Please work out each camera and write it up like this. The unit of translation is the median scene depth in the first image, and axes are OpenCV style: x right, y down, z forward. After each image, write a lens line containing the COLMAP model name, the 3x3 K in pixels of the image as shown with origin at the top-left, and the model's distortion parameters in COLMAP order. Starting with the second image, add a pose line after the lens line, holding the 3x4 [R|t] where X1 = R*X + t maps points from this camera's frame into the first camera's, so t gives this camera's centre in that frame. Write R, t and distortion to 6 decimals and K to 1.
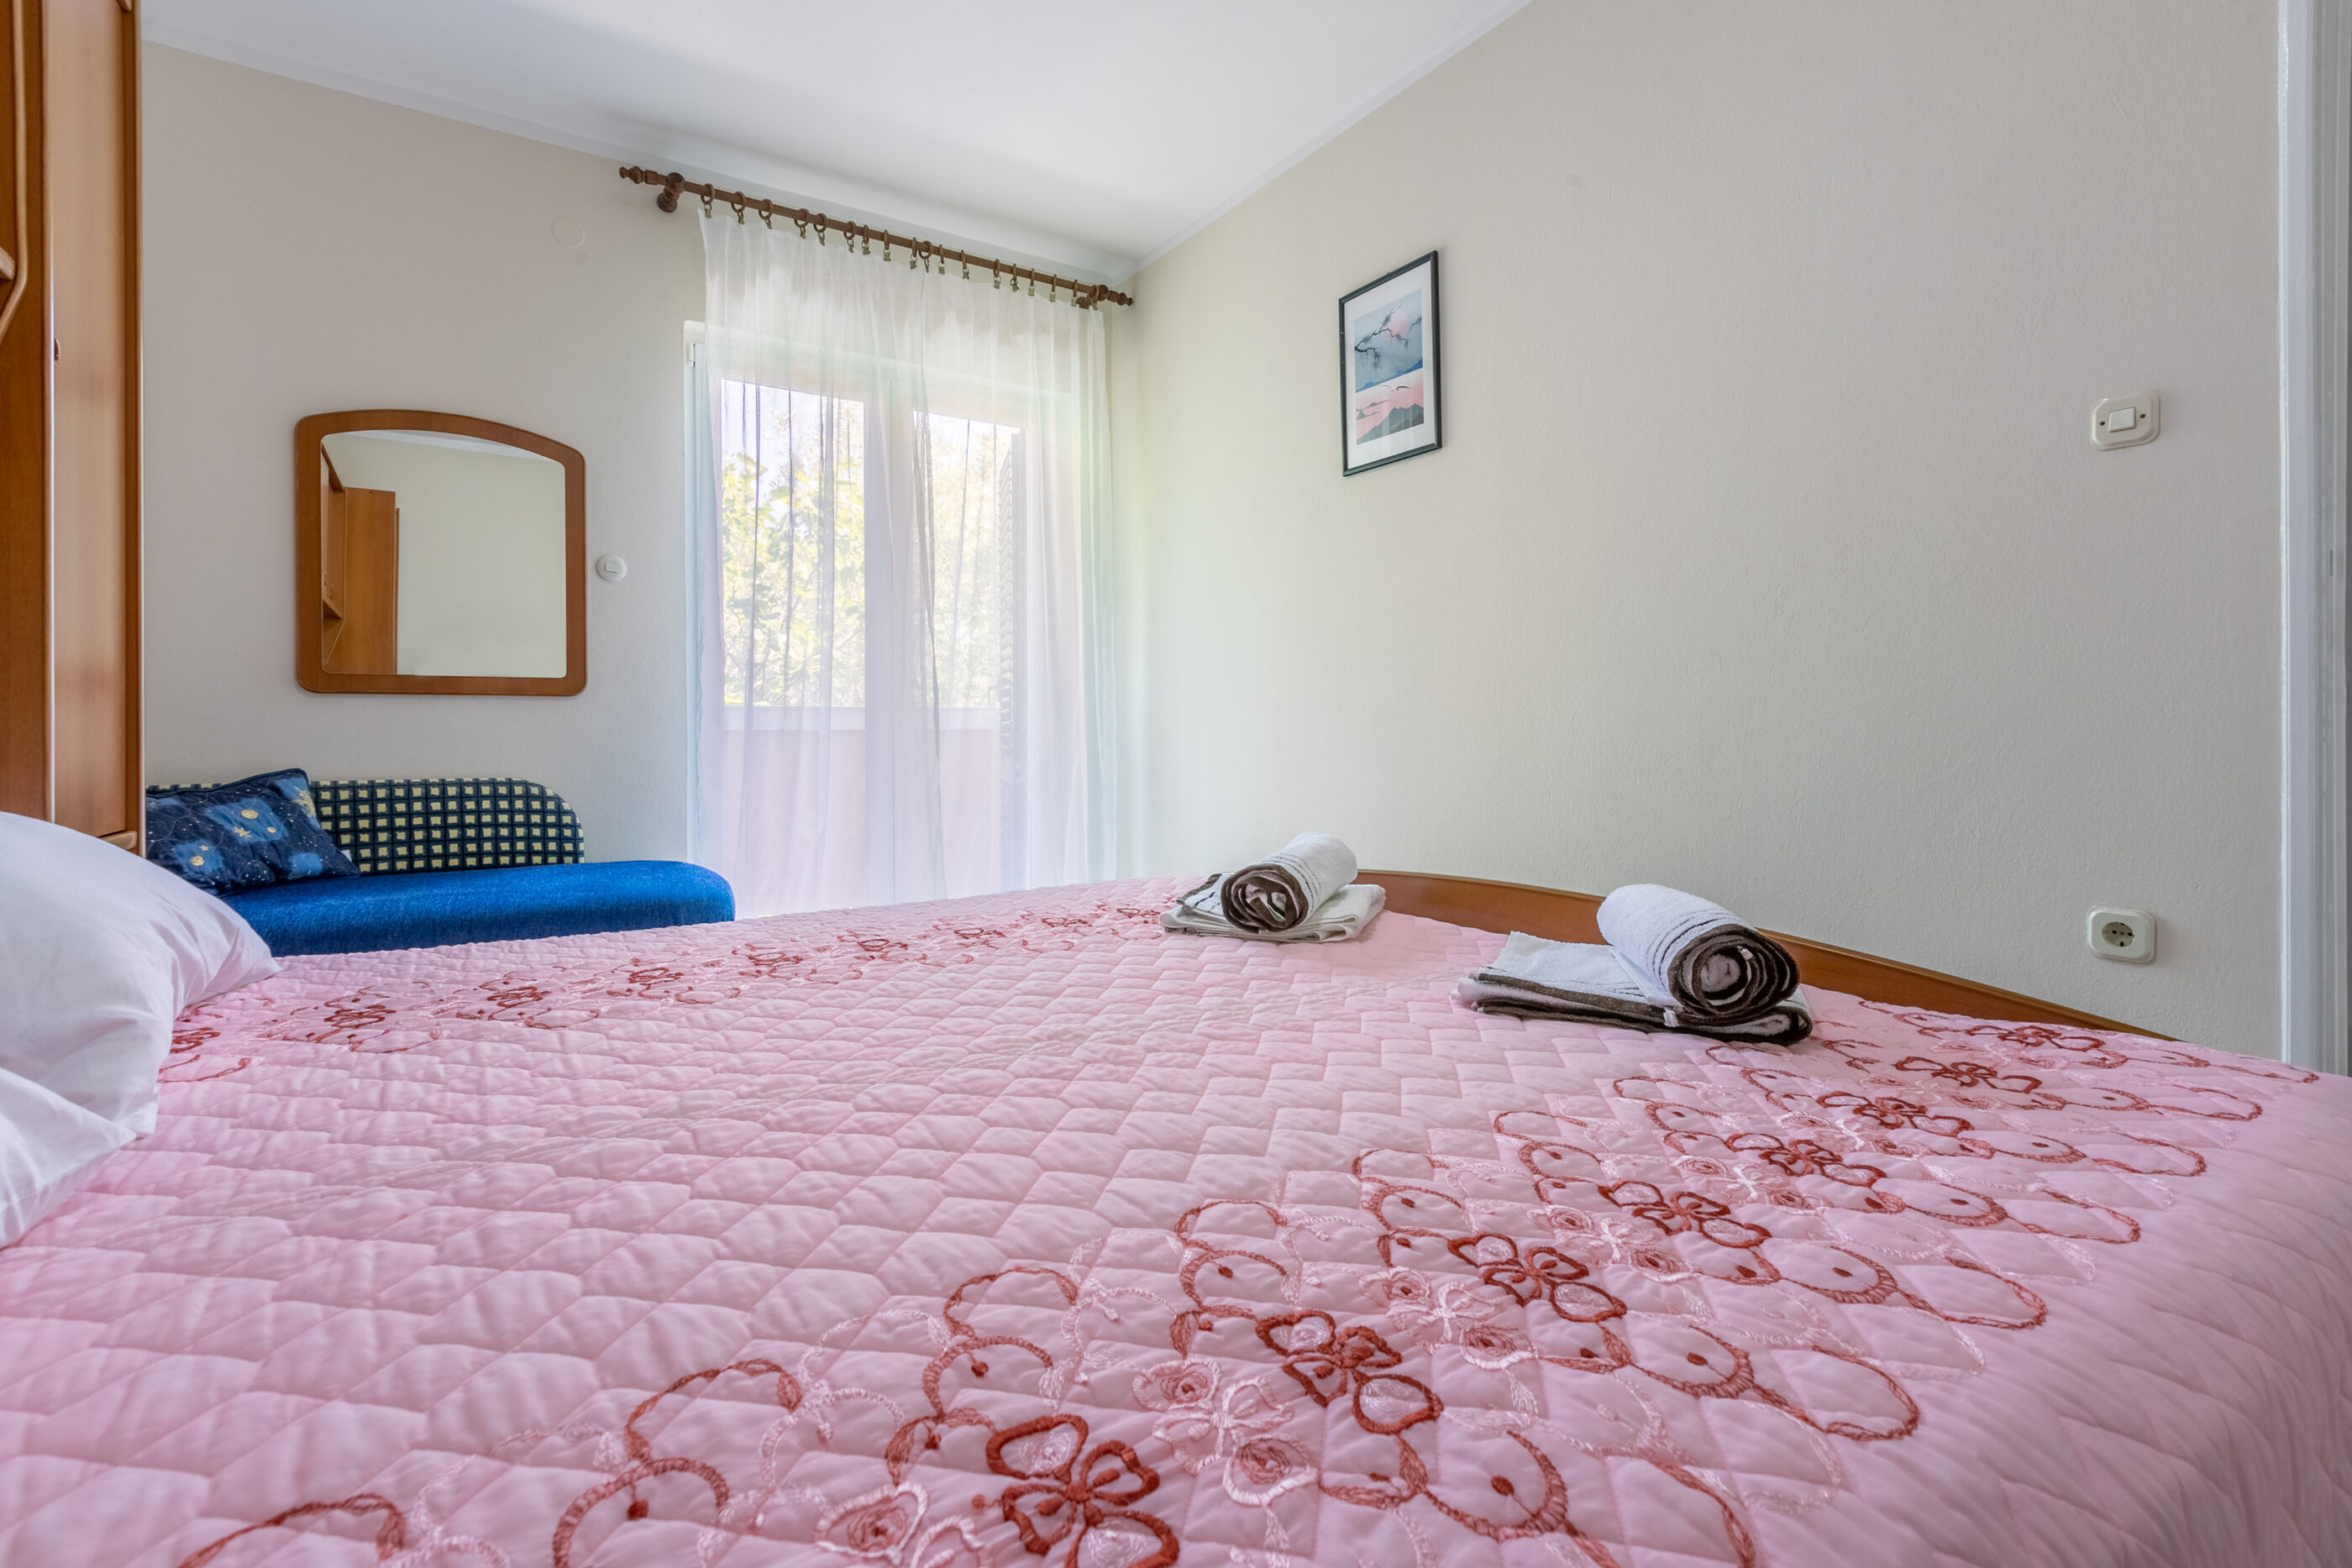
lens RADIAL K [[1075.7, 0, 1162.6], [0, 1075.7, 709.4], [0, 0, 1]] dist [0.000615, 0.000311]
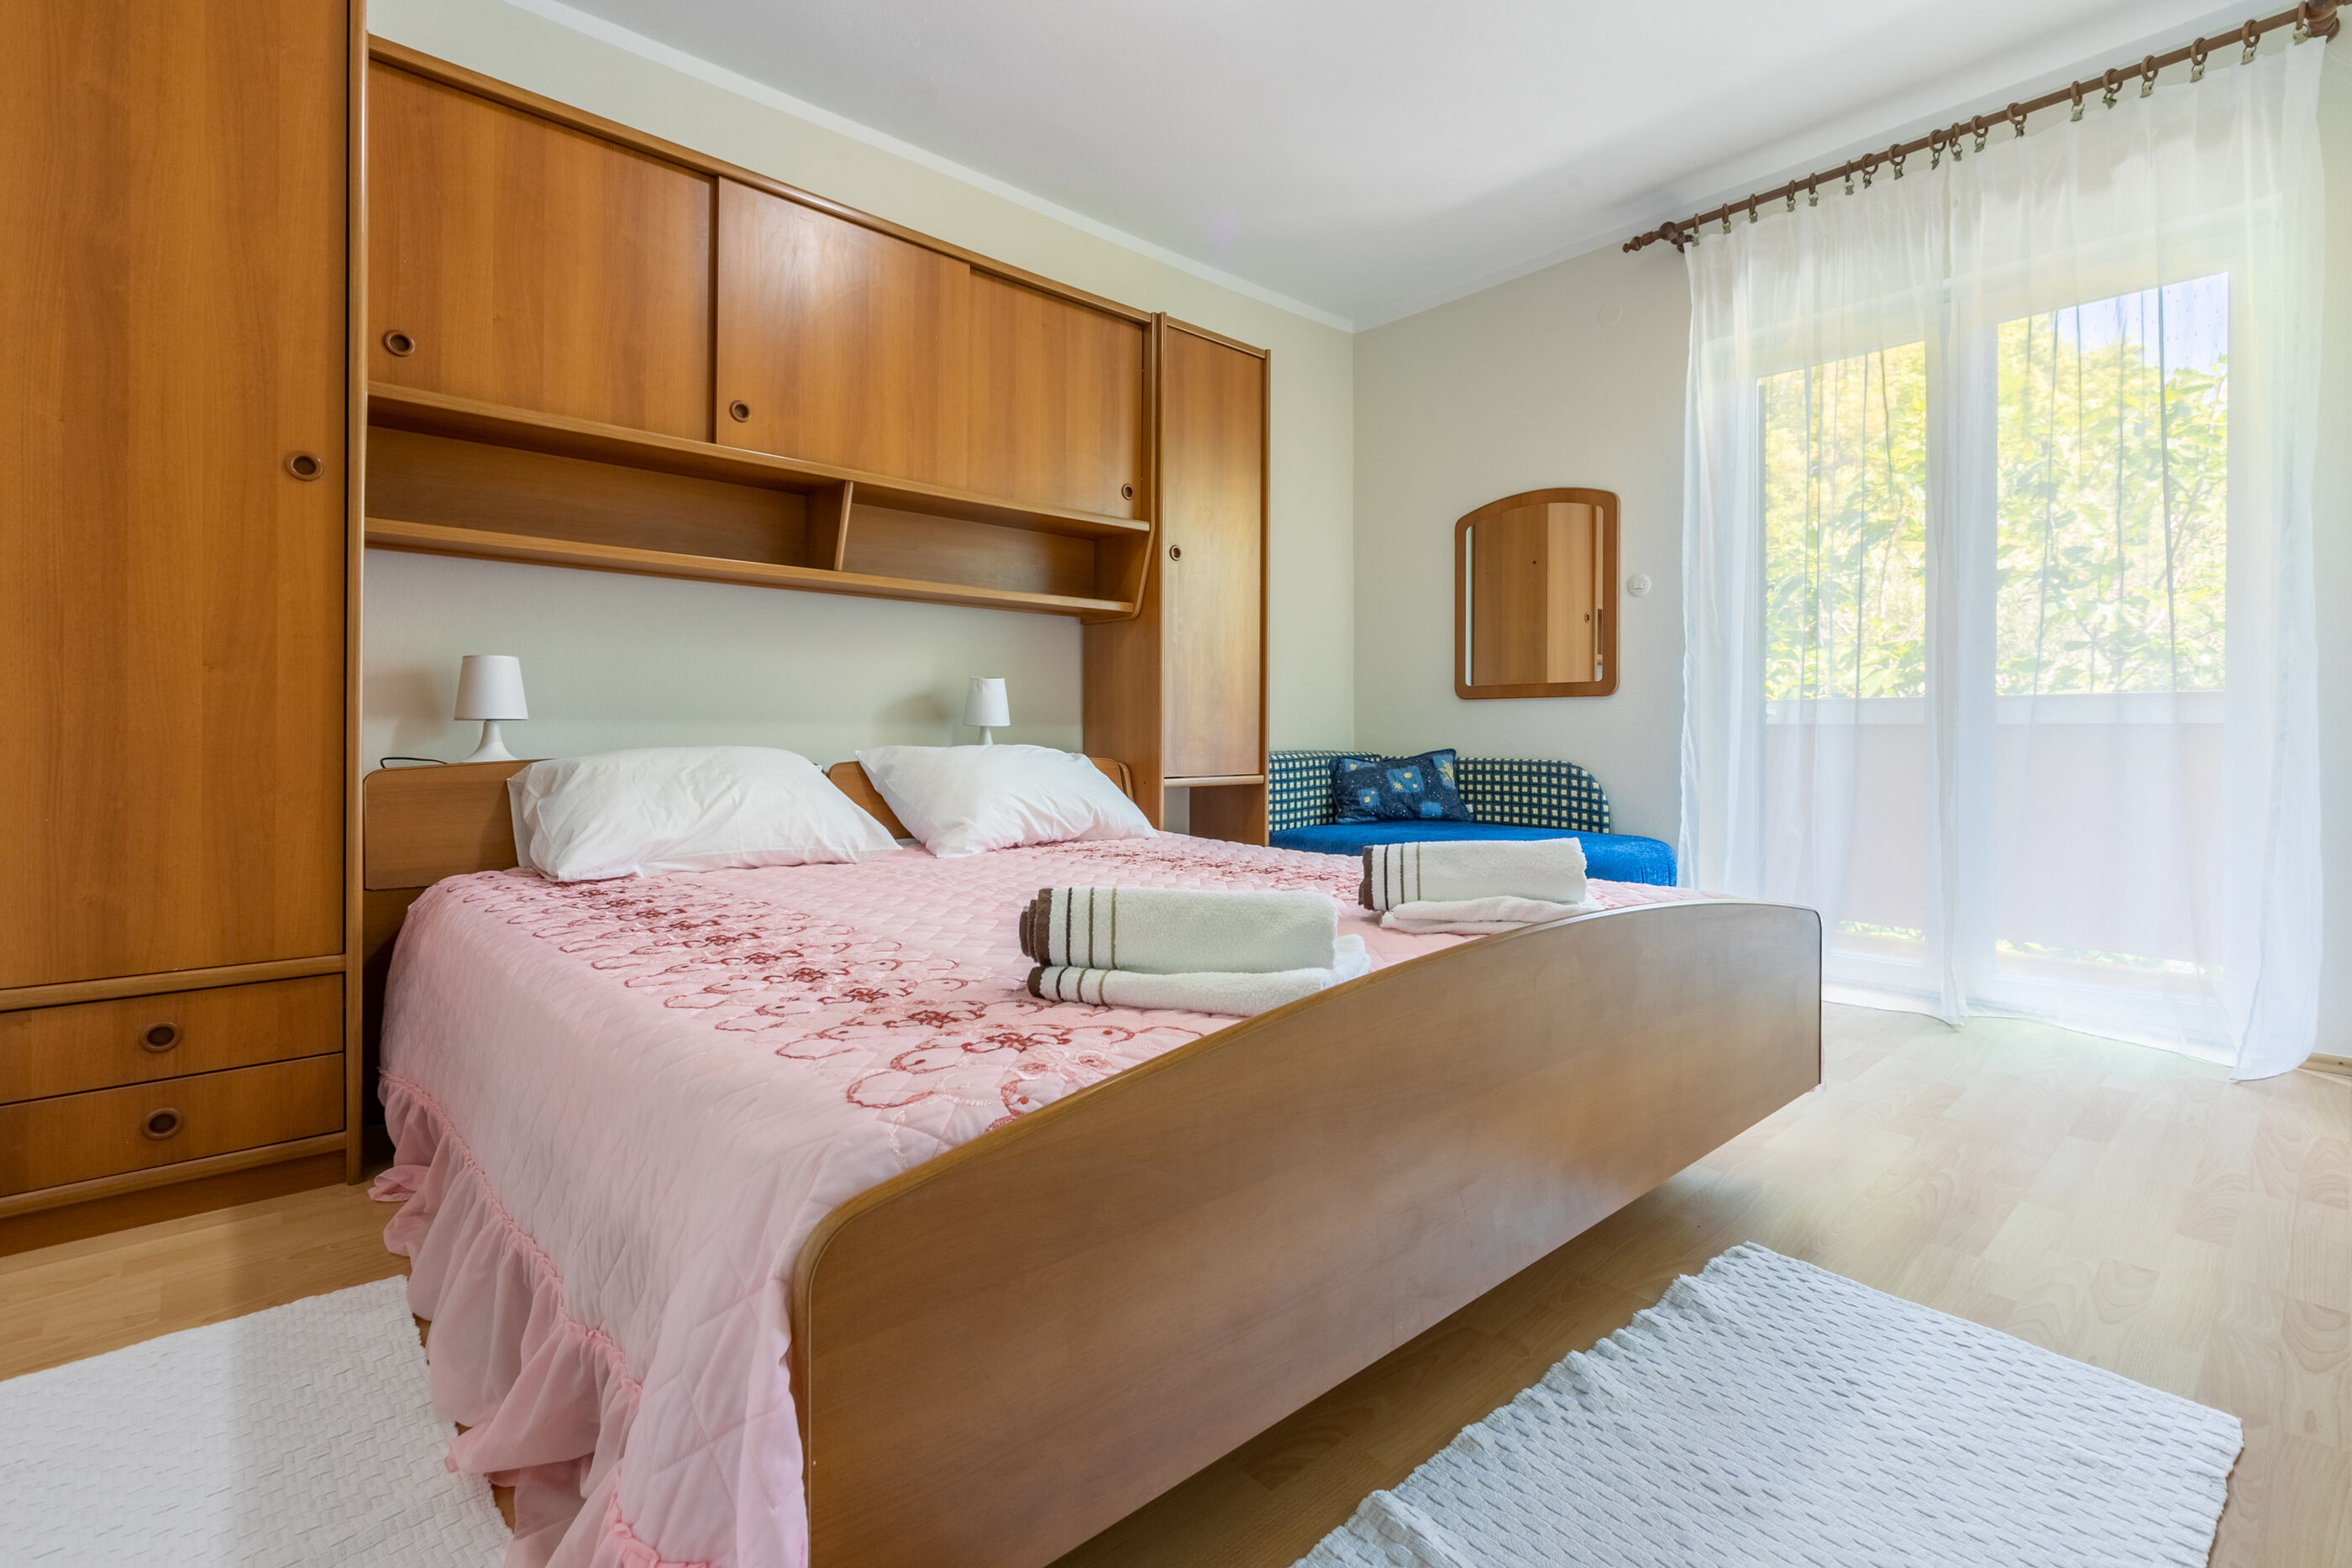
lens RADIAL K [[1027.7, 0, 1178.3], [0, 1027.7, 730.2], [0, 0, 1]] dist [-0.000360, -0.008697]
pose [[0.150773, 0.001673, -0.988567, 0.551518], [0.018839, 0.999812, 0.004566, 0.012019], [0.988389, -0.019312, 0.150713, 0.353527]]
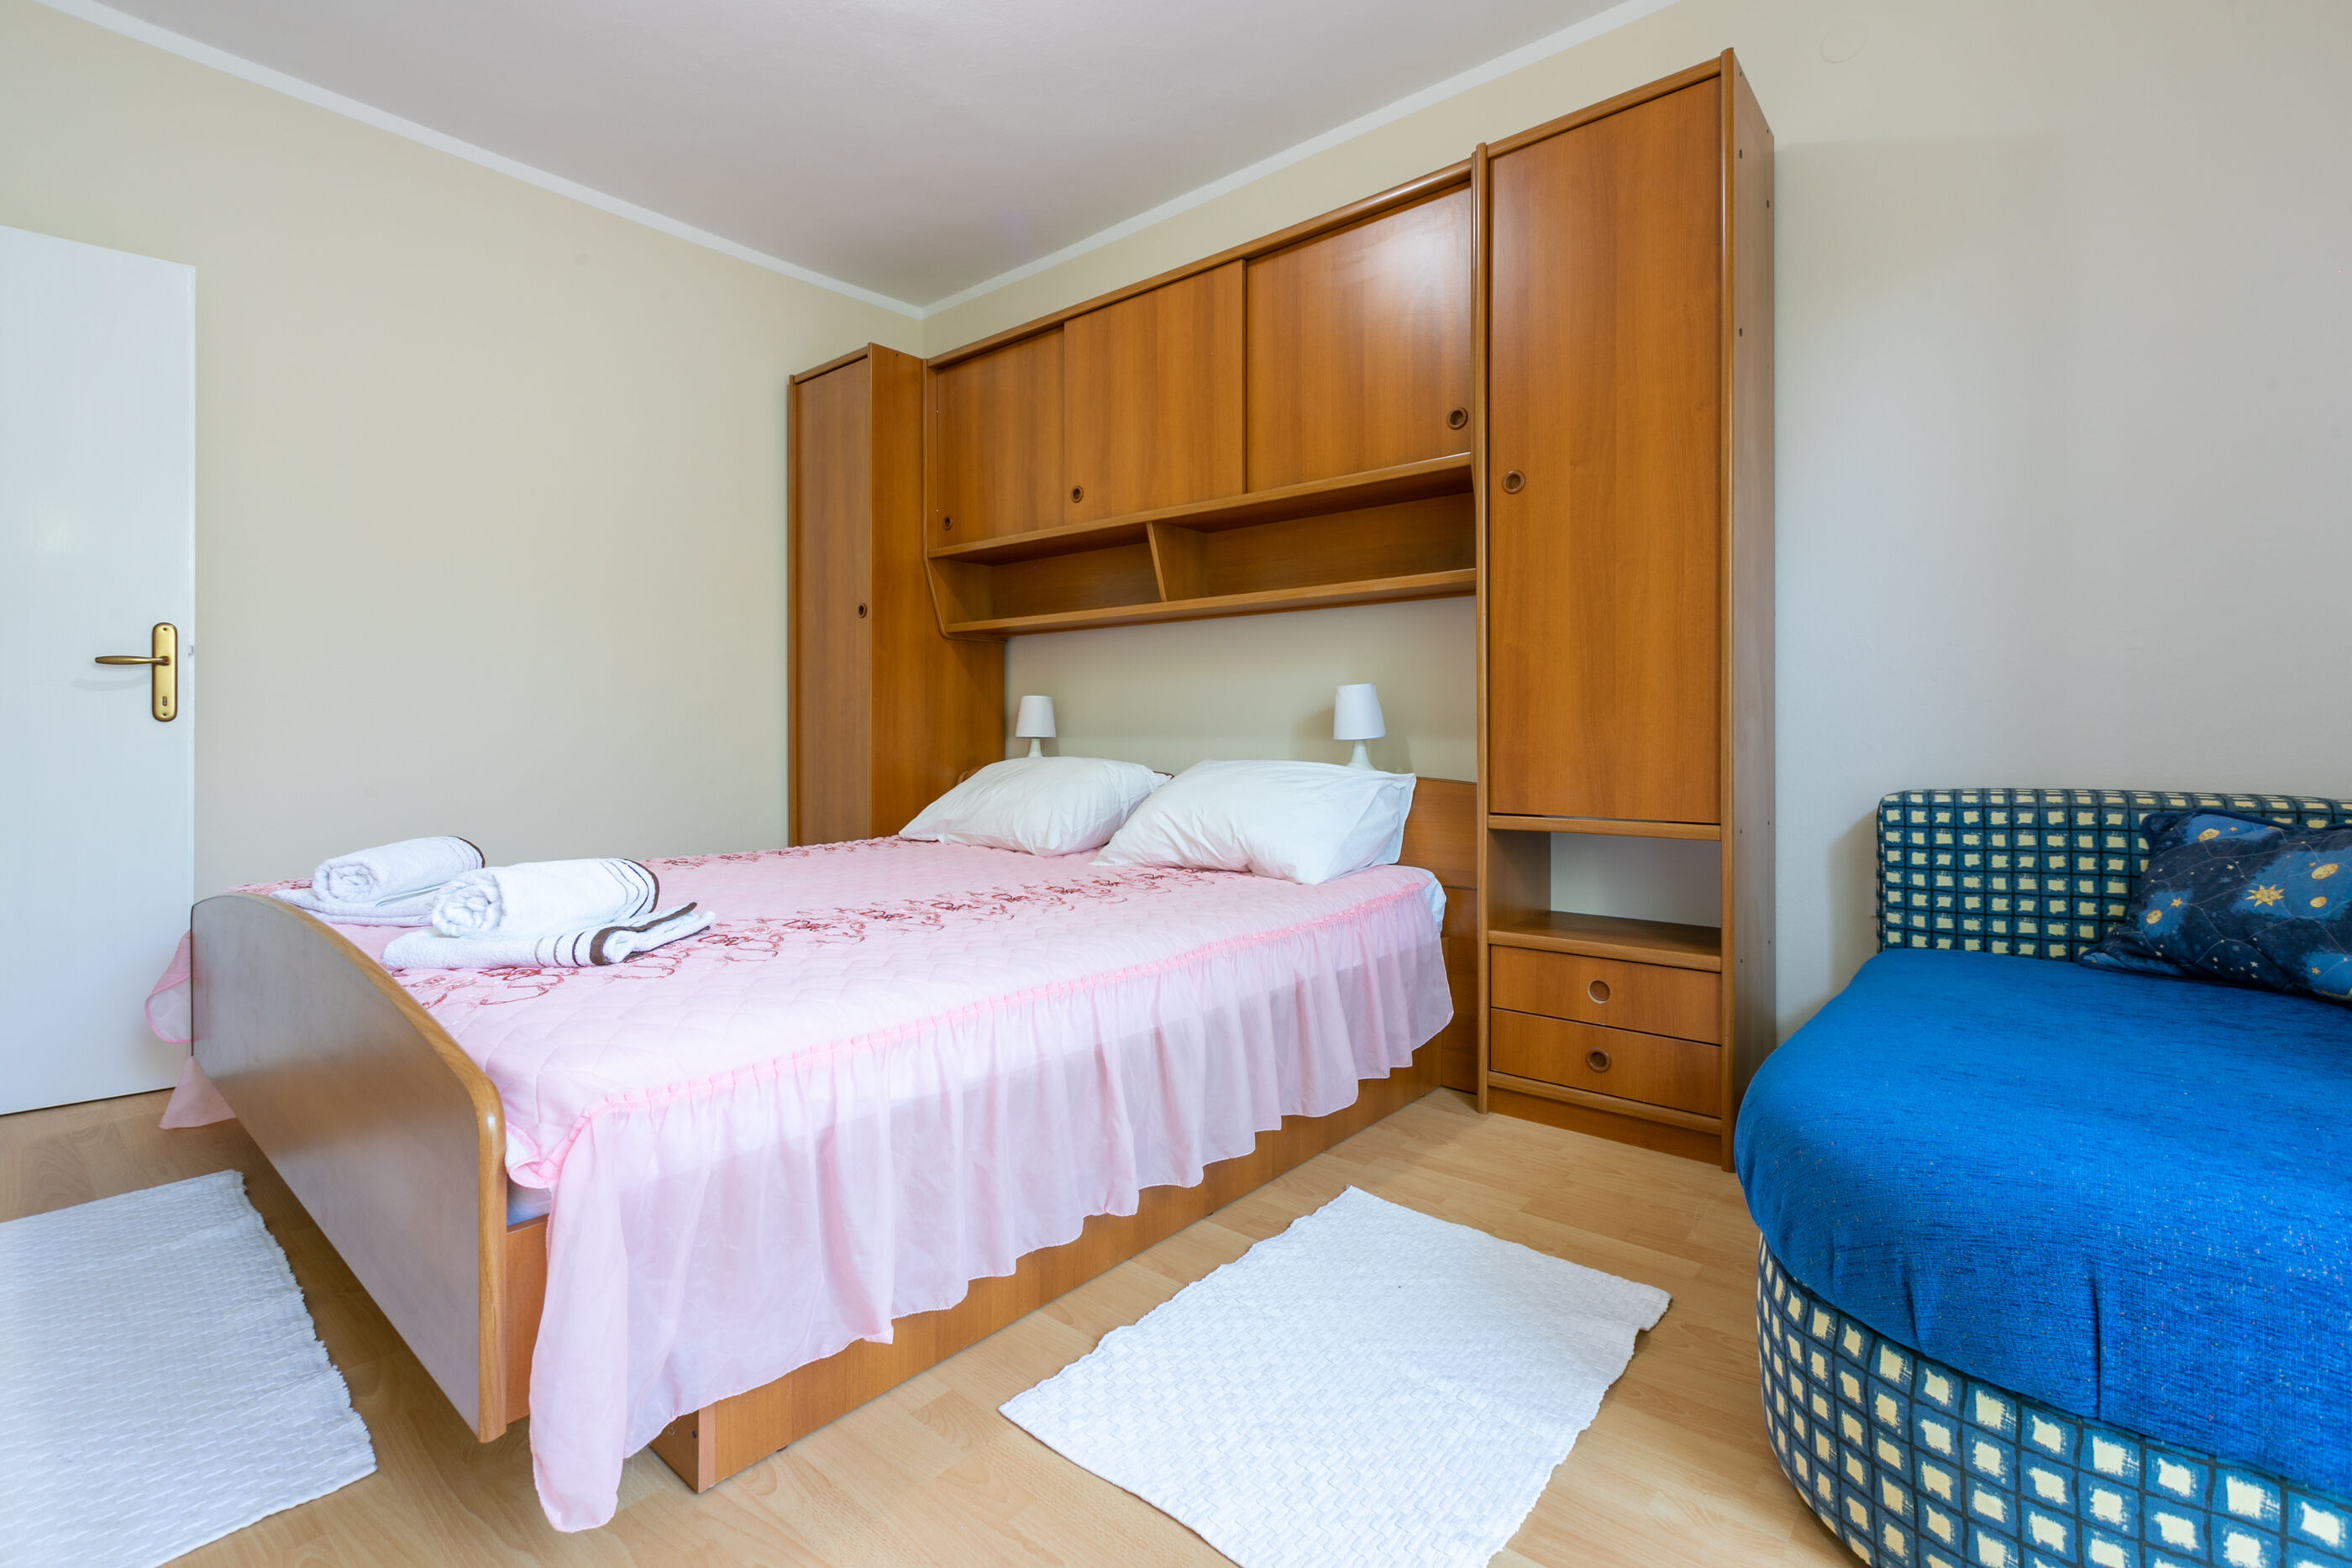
lens RADIAL K [[1075.7, 0, 1162.6], [0, 1075.7, 709.4], [0, 0, 1]] dist [0.000615, 0.000311]
pose [[-0.956686, -0.003562, -0.291100, -0.063576], [0.011563, 0.998671, -0.050224, 0.027448], [0.290892, -0.051415, -0.955374, 1.167524]]
